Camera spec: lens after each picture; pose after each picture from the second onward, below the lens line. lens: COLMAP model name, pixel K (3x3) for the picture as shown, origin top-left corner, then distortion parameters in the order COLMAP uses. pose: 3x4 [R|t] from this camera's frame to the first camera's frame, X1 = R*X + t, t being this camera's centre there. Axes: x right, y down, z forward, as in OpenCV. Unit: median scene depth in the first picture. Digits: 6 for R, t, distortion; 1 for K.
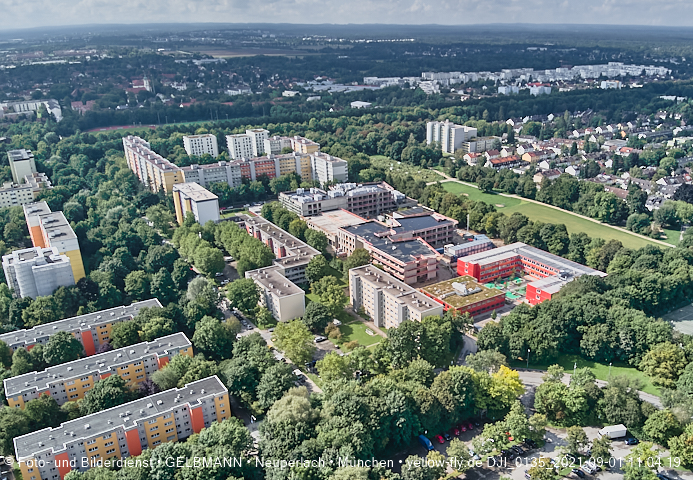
lens RADIAL K [[586.9, 0, 401.6], [0, 586.9, 285.0], [0, 0, 1]] dist [0.127345, -0.234787]
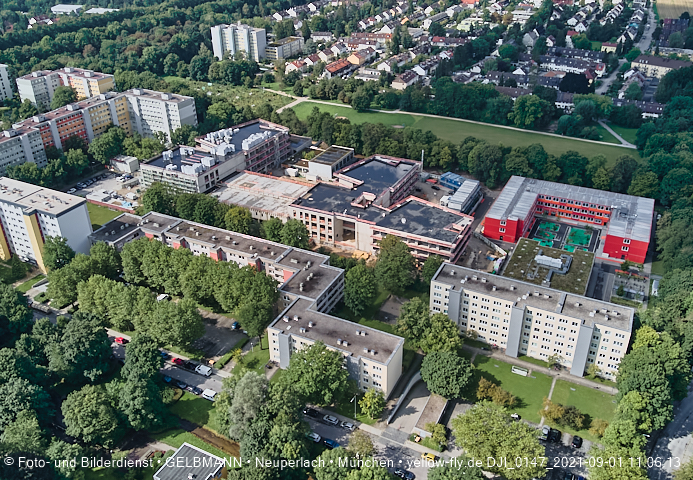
lens RADIAL K [[589.5, 0, 357.9], [0, 589.5, 223.7], [0, 0, 1]] dist [0.142991, -0.293342]
pose [[0.875453, -0.232741, 0.423572, -0.298526], [0.196920, 0.972138, 0.127161, -0.131970], [-0.441366, -0.027914, 0.896893, 0.302827]]
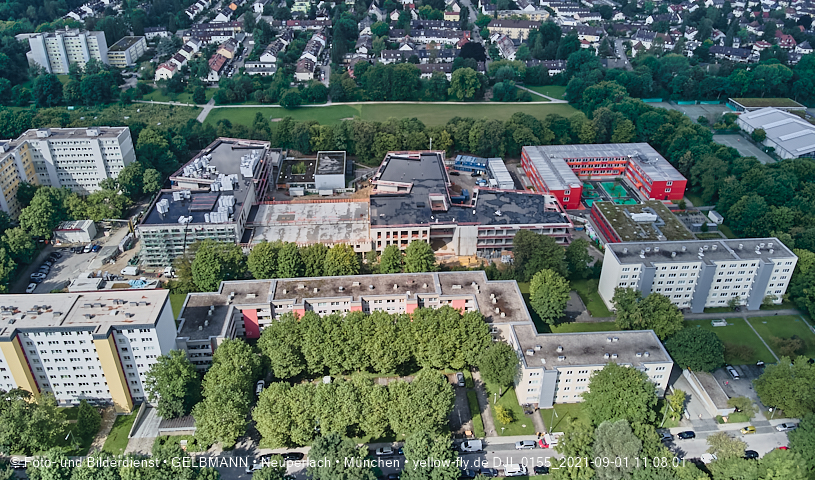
lens RADIAL K [[589.4, 0, 405.1], [0, 589.4, 202.8], [0, 0, 1]] dist [0.124545, -0.241227]
pose [[0.516822, -0.406885, 0.753219, -0.469288], [0.337857, 0.905359, 0.257249, -0.232475], [-0.786605, 0.121528, 0.605379, 0.539489]]
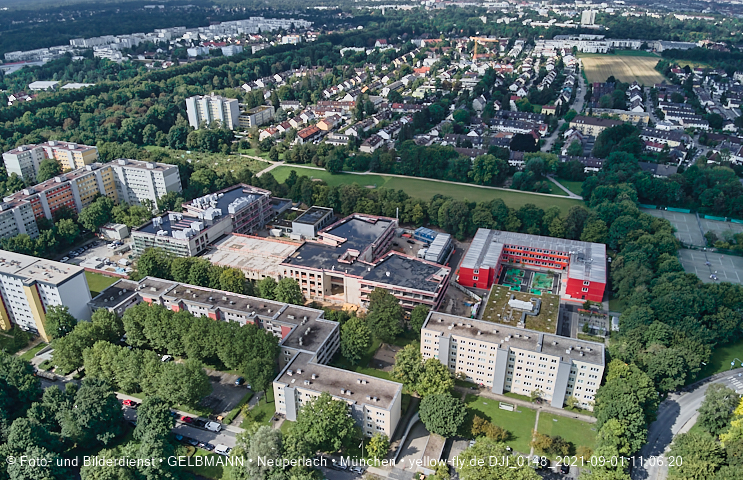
lens RADIAL K [[538.7, 0, 368.7], [0, 538.7, 272.2], [0, 0, 1]] dist [0.123956, -0.242161]
pose [[0.824810, -0.271065, 0.496199, -0.314751], [0.230797, 0.962557, 0.142184, -0.140505], [-0.516161, -0.002754, 0.856487, 0.321393]]
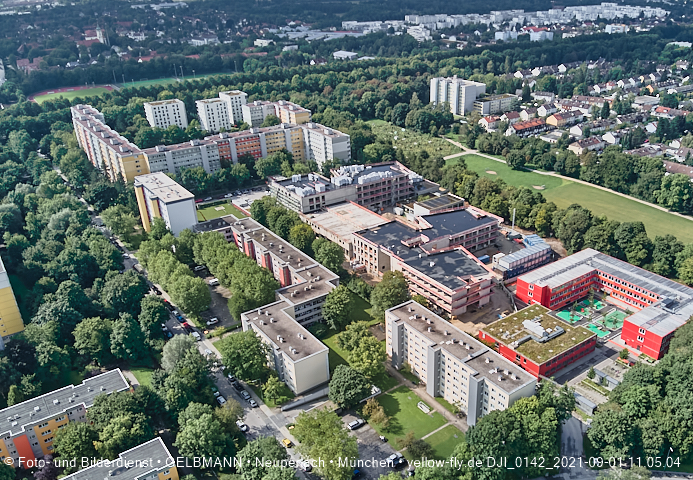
lens RADIAL K [[586.9, 0, 401.6], [0, 586.9, 285.0], [0, 0, 1]] dist [0.127345, -0.234787]
pose [[0.998801, -0.027971, 0.040166, -0.068035], [0.024462, 0.996052, 0.085340, -0.082975], [-0.042395, -0.084255, 0.995542, 0.191885]]
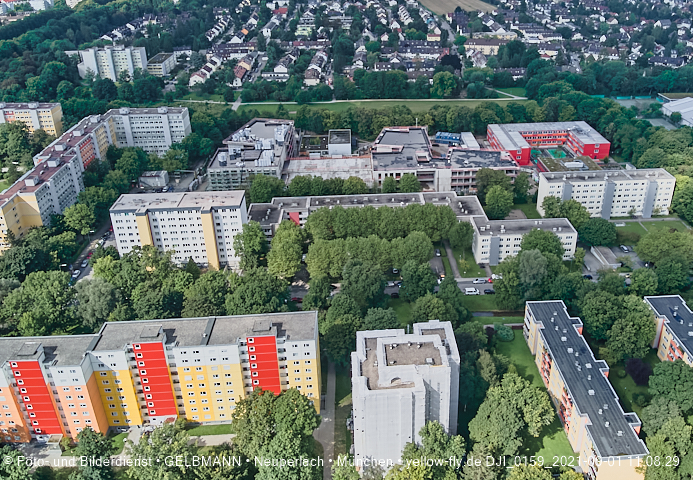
lens RADIAL K [[587.9, 0, 396.6], [0, 587.9, 197.0], [0, 0, 1]] dist [0.125092, -0.230369]
pose [[0.507532, -0.362556, 0.781642, -0.660826], [0.345954, 0.916576, 0.200511, -0.192328], [-0.789131, 0.168646, 0.590619, 0.441024]]
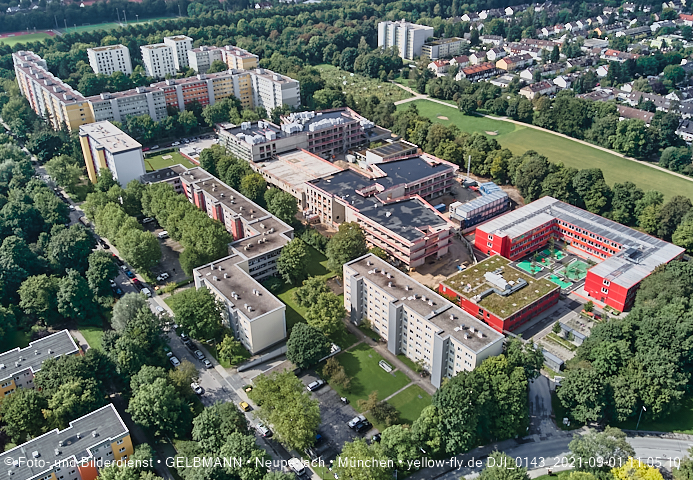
lens RADIAL K [[587.5, 0, 355.7], [0, 587.5, 227.3], [0, 0, 1]] dist [0.120491, -0.221847]
pose [[0.997710, -0.037631, 0.056198, -0.078296], [0.032744, 0.995801, 0.085488, -0.090686], [-0.059179, -0.083452, 0.994753, 0.209045]]
